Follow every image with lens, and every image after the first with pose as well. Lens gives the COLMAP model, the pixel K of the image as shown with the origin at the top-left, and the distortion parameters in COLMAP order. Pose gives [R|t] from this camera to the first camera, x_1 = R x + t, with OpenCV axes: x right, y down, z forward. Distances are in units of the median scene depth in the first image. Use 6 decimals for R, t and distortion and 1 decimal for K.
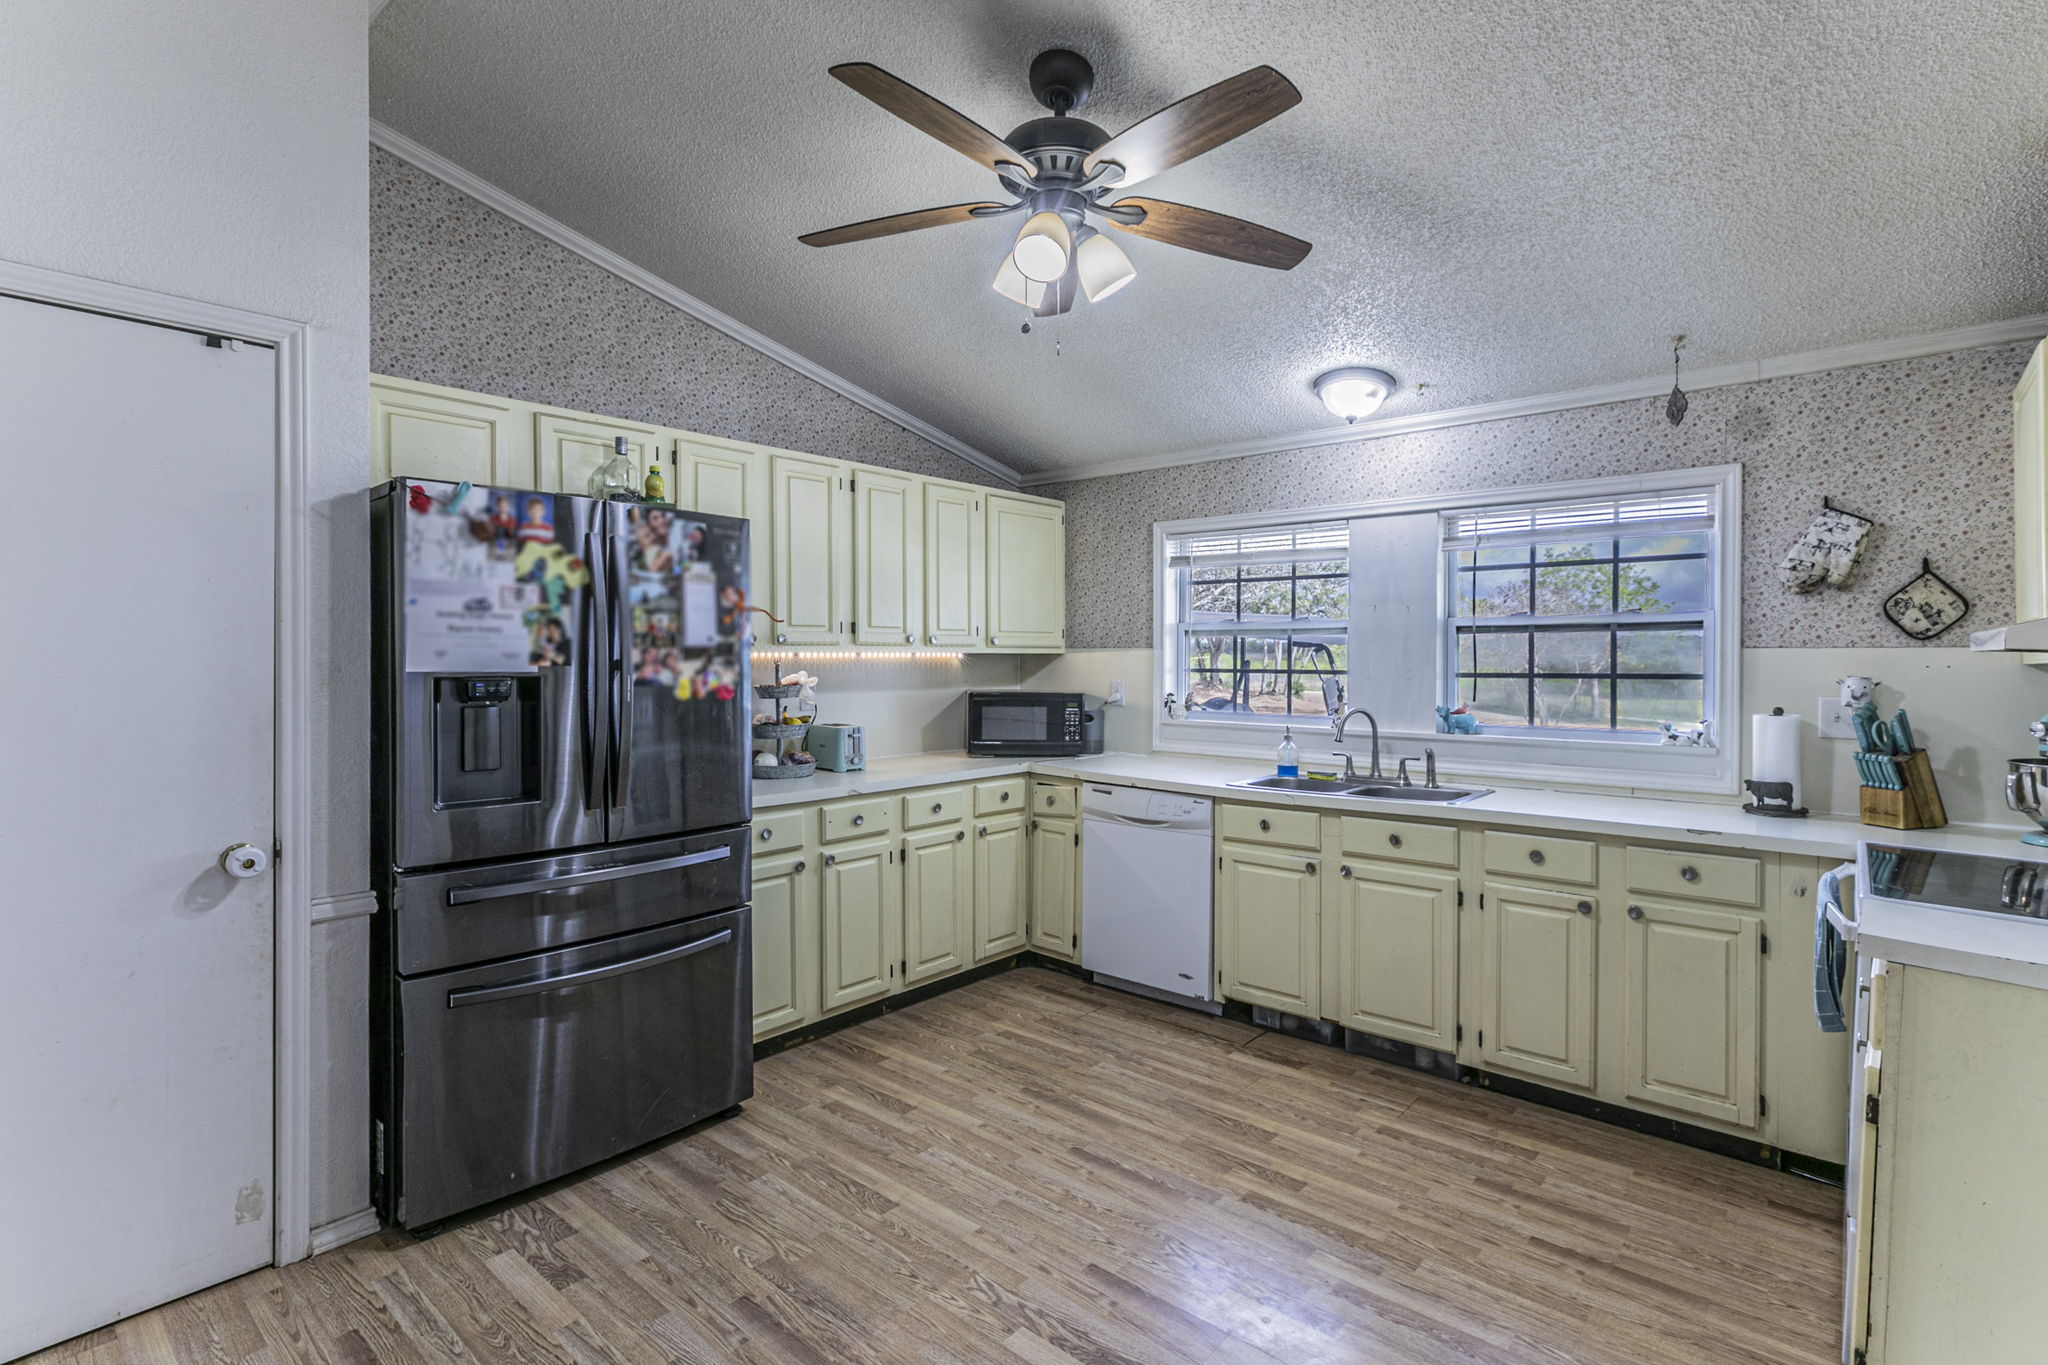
lens RADIAL K [[977.4, 0, 1029.7], [0, 977.4, 663.8], [0, 0, 1]] dist [0.002016, 0.000535]
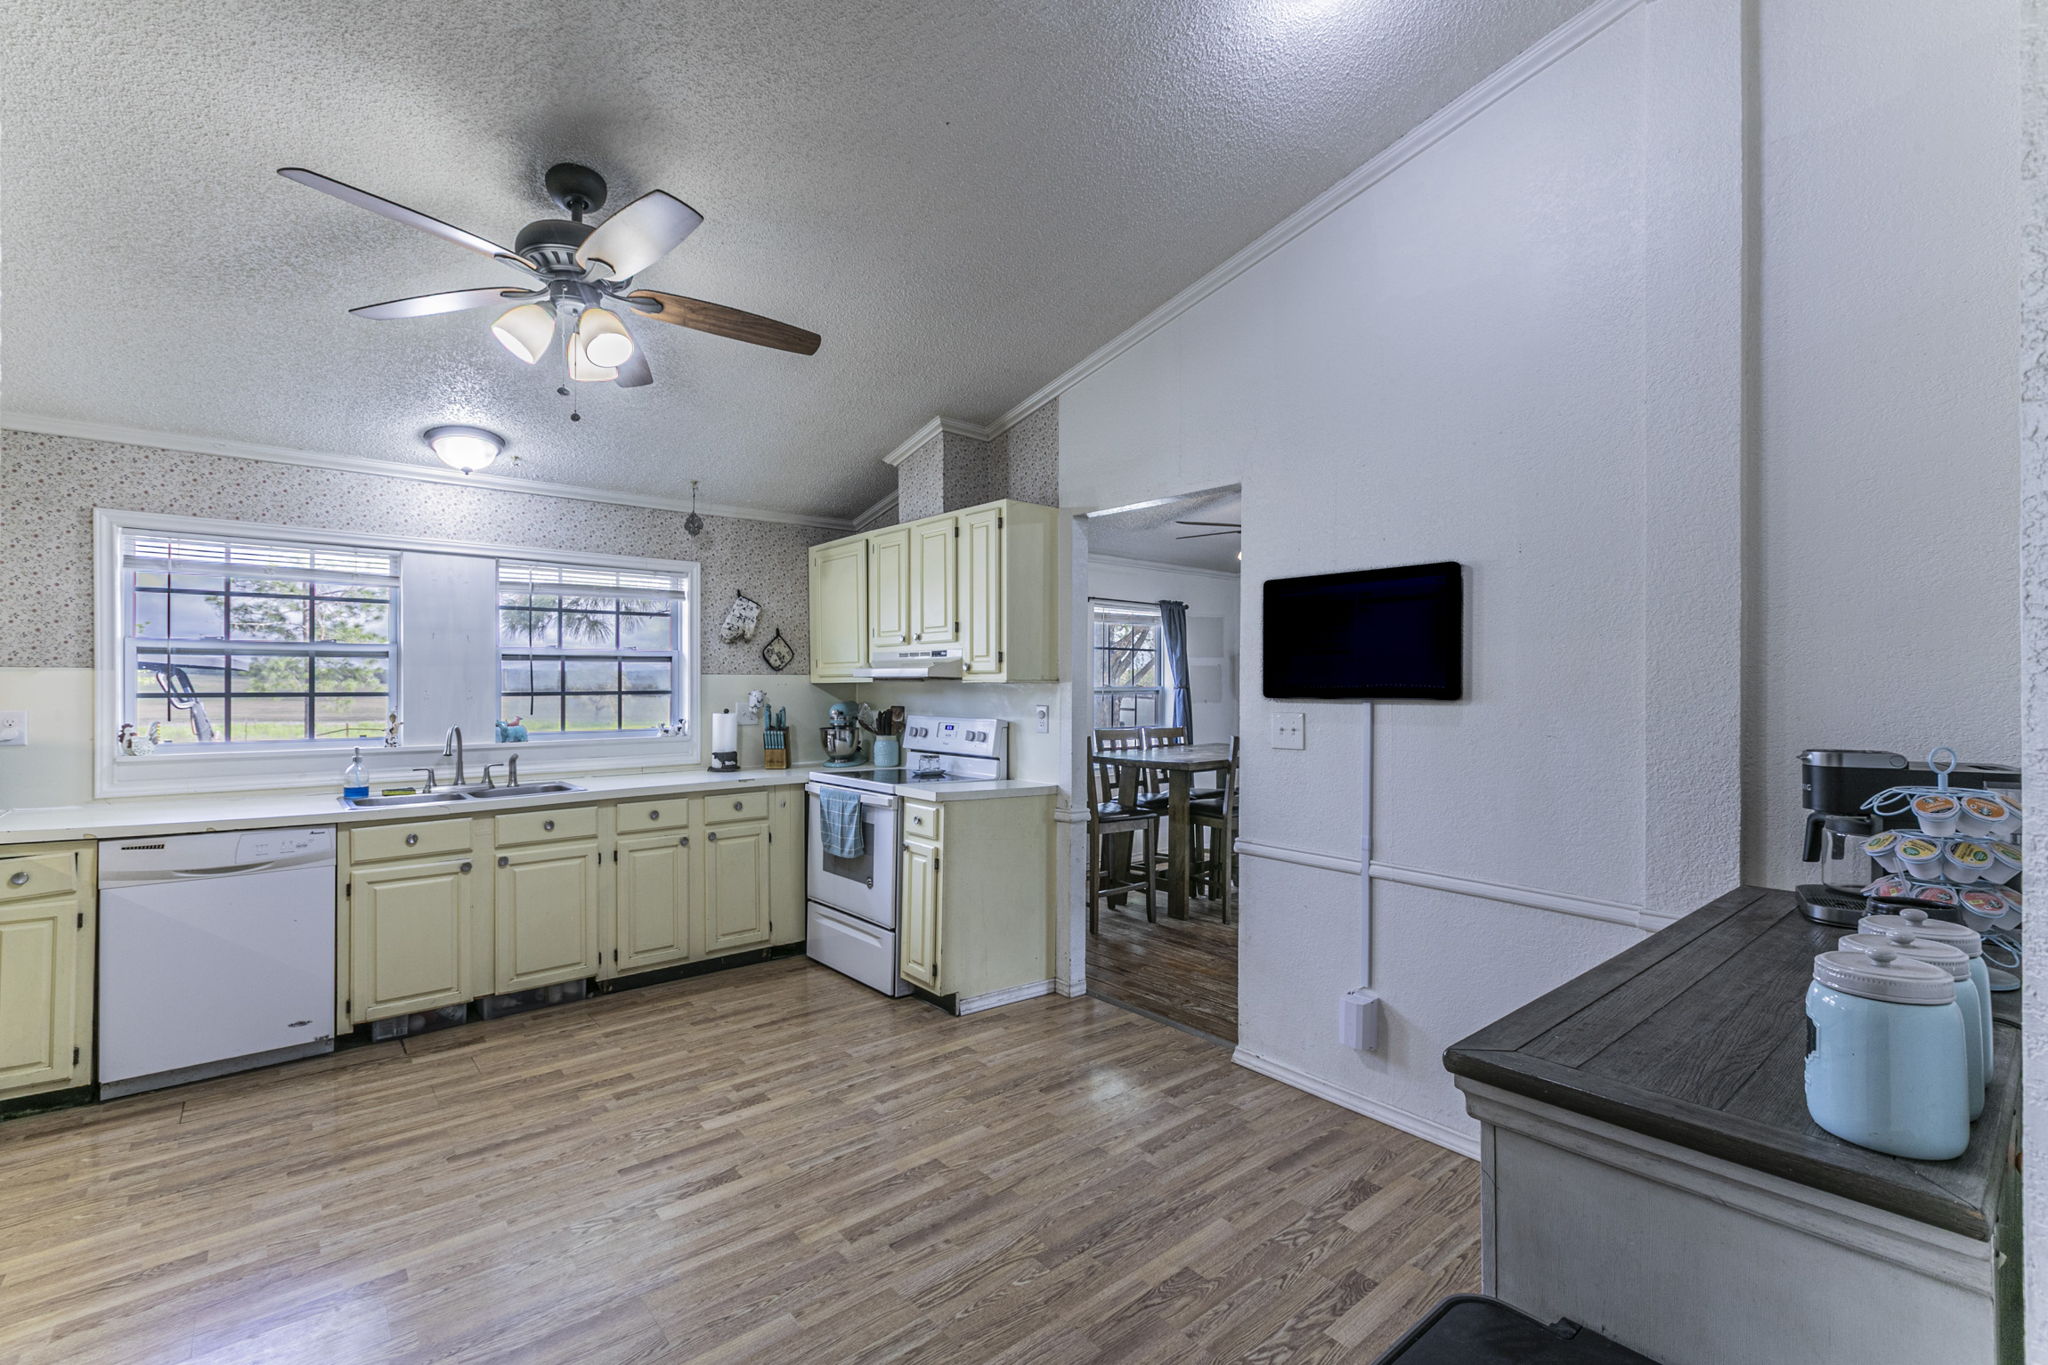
lens RADIAL K [[908.8, 0, 1024.0], [0, 908.8, 682.5], [0, 0, 1]] dist [0.000757, -0.000214]
pose [[0.154596, -0.001773, 0.987976, -0.713249], [0.007680, 0.999970, 0.000593, 0.001135], [-0.987948, 0.007496, 0.154605, 0.226565]]
